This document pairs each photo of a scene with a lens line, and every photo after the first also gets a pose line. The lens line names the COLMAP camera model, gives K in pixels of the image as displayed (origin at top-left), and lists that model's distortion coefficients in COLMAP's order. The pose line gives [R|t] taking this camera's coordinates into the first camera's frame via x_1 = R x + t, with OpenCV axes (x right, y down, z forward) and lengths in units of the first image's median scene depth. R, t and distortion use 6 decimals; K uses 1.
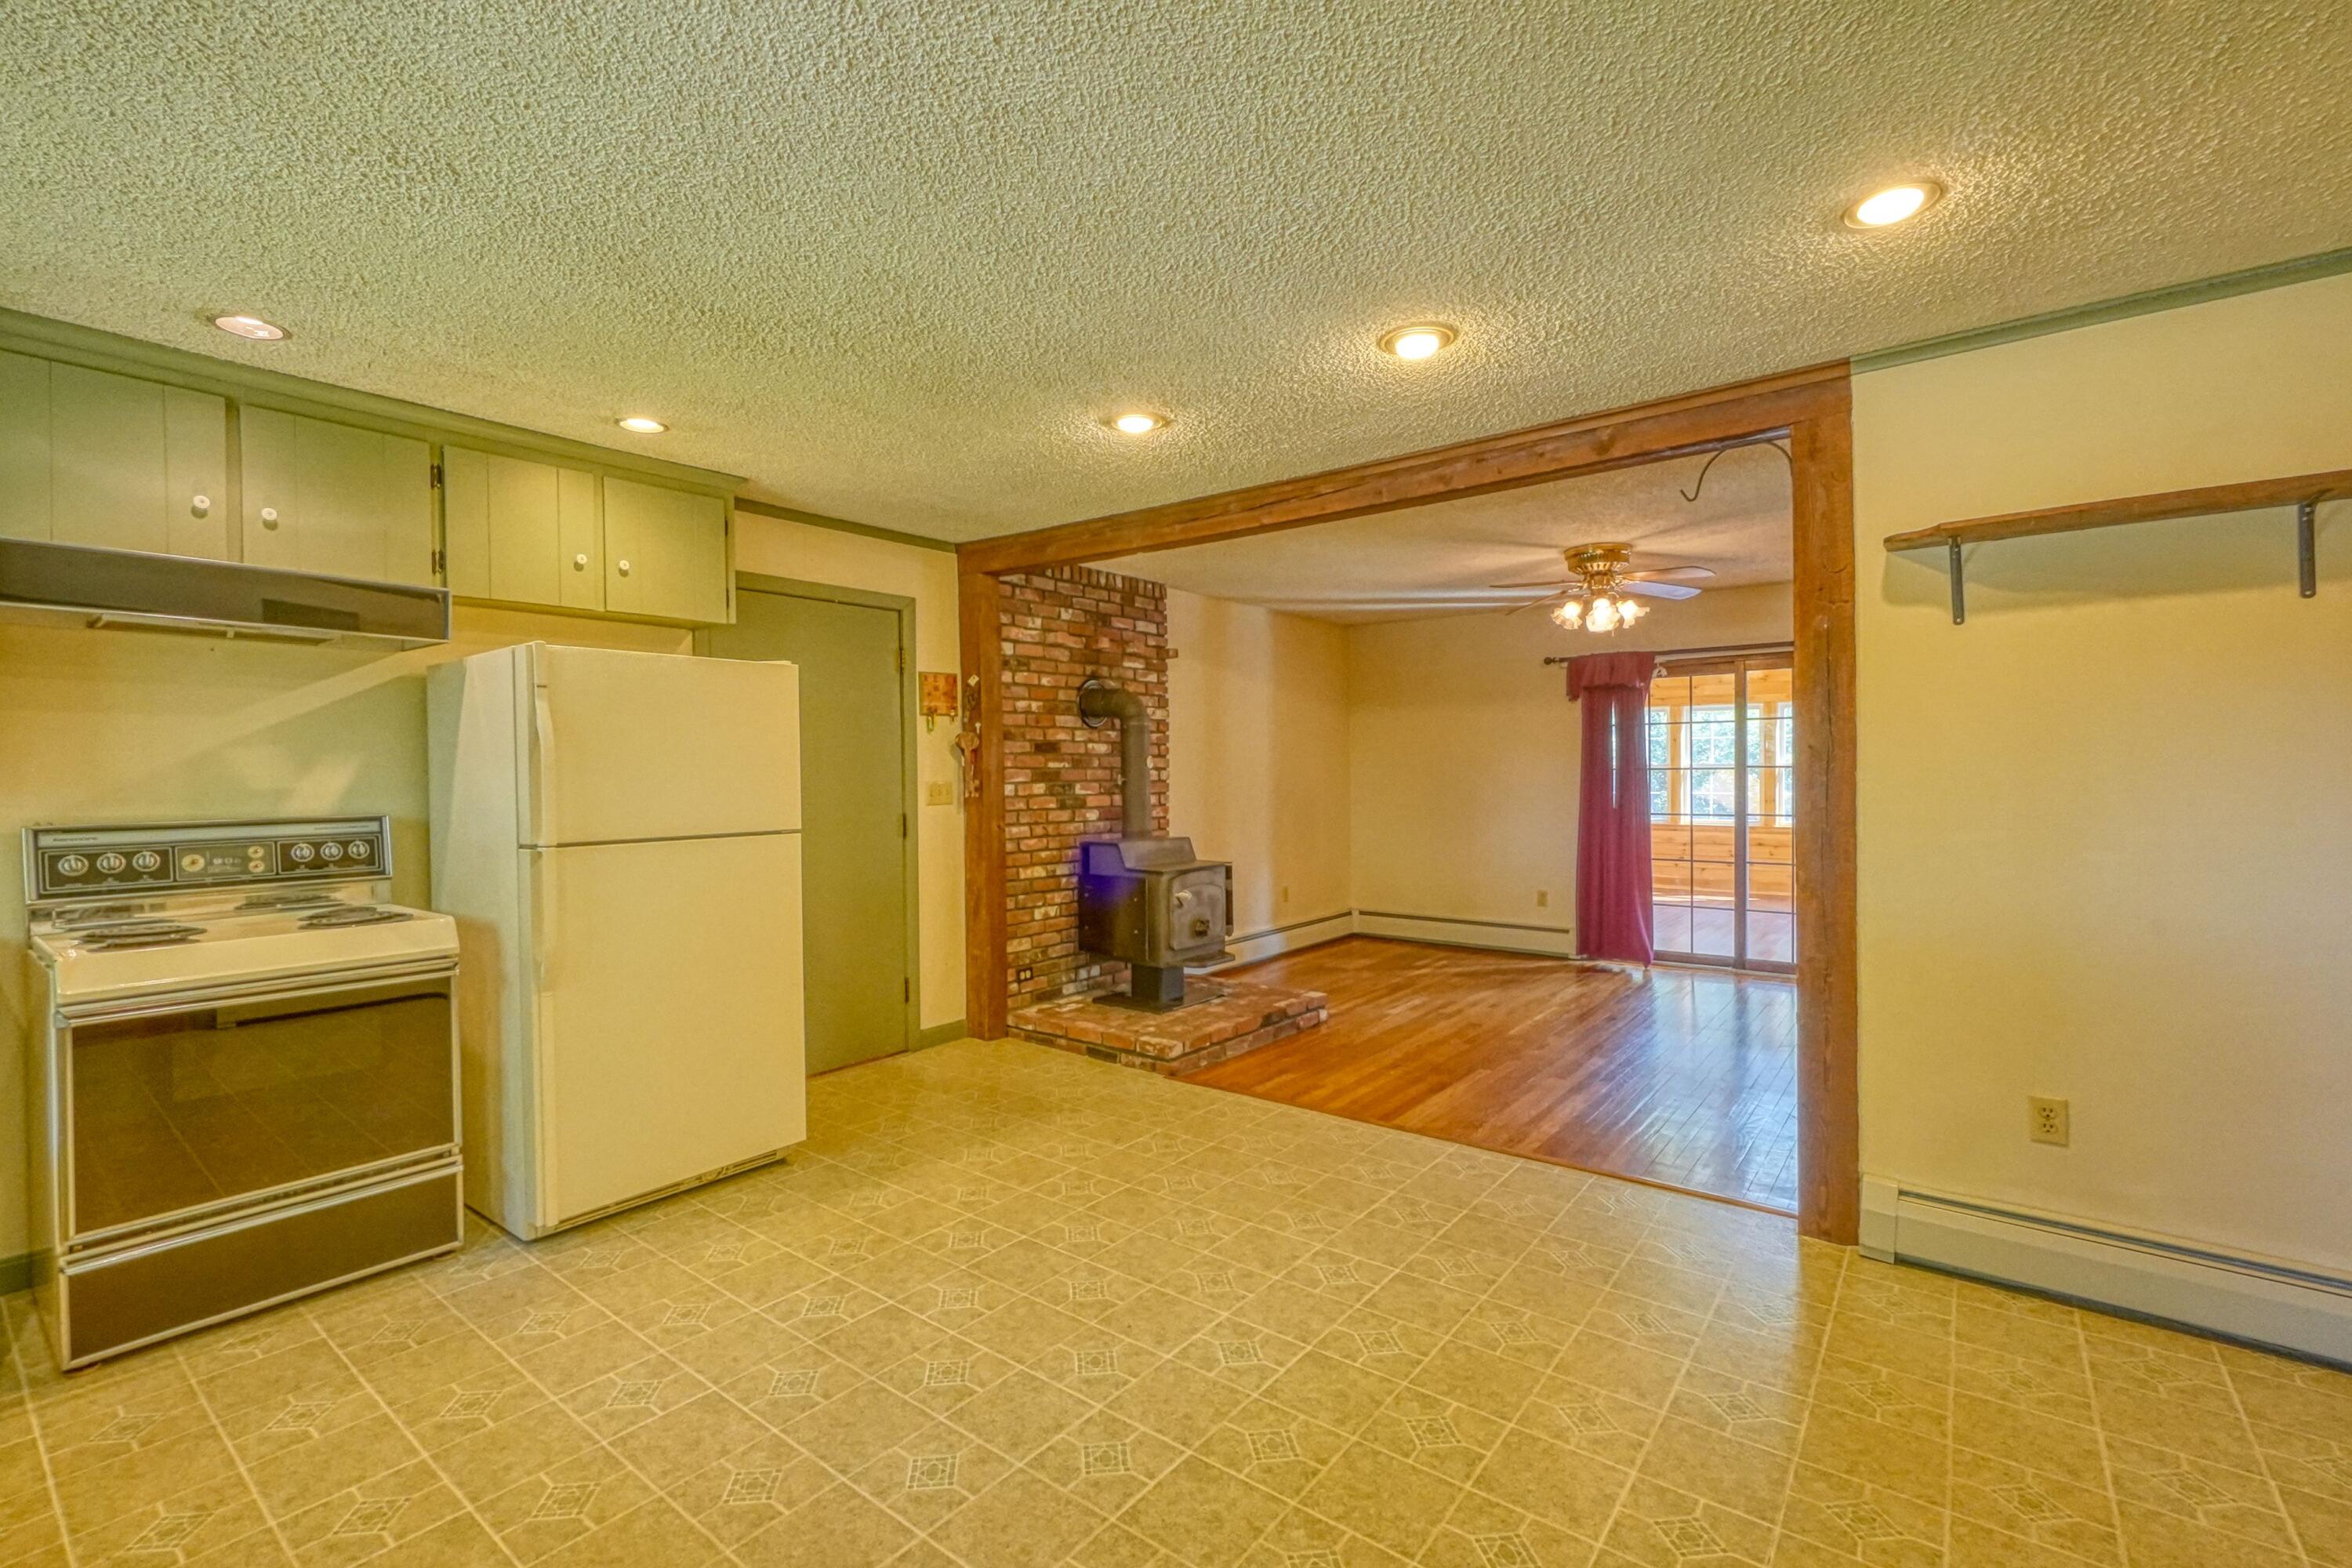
lens RADIAL K [[1039.2, 0, 1154.0], [0, 1039.2, 779.0], [0, 0, 1]] dist [-0.006174, 0.002269]
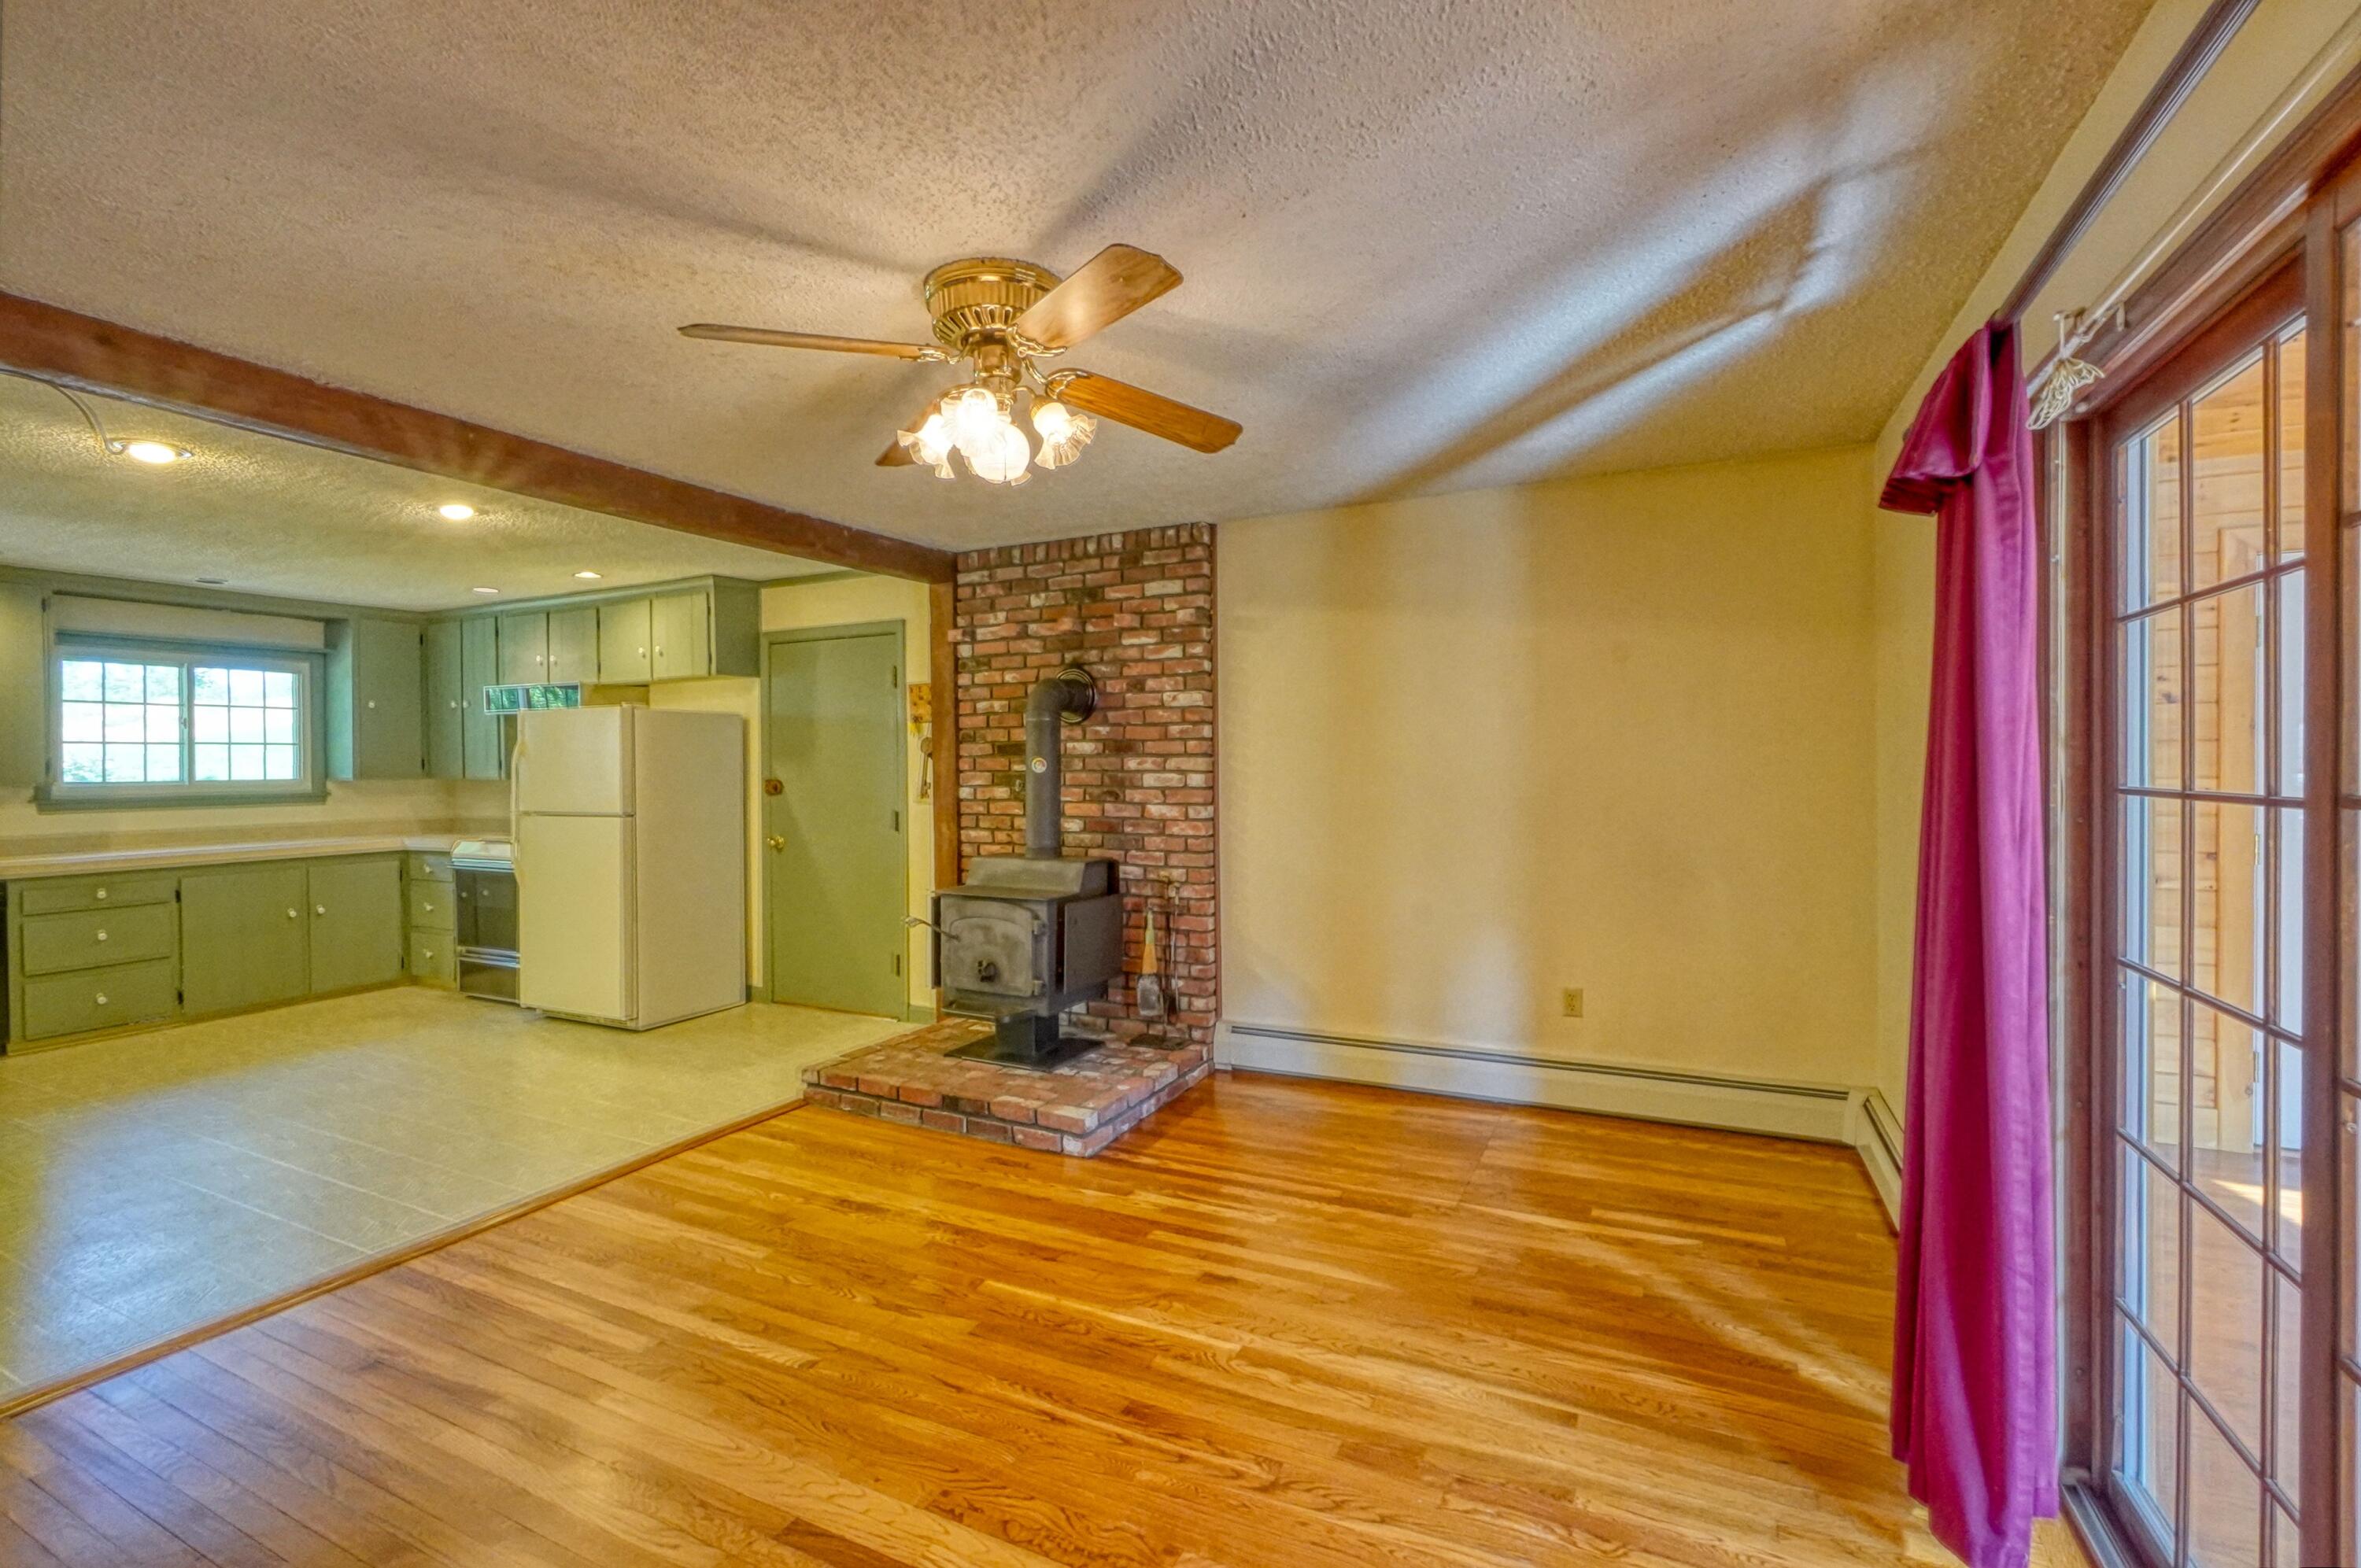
lens RADIAL K [[1043.0, 0, 1159.3], [0, 1043.0, 780.0], [0, 0, 1]] dist [-0.006174, 0.002269]
pose [[0.206762, 0.022259, -0.978138, 0.849194], [-0.000088, 0.999742, 0.022732, -0.023833], [0.978391, -0.004614, 0.206711, 0.944585]]
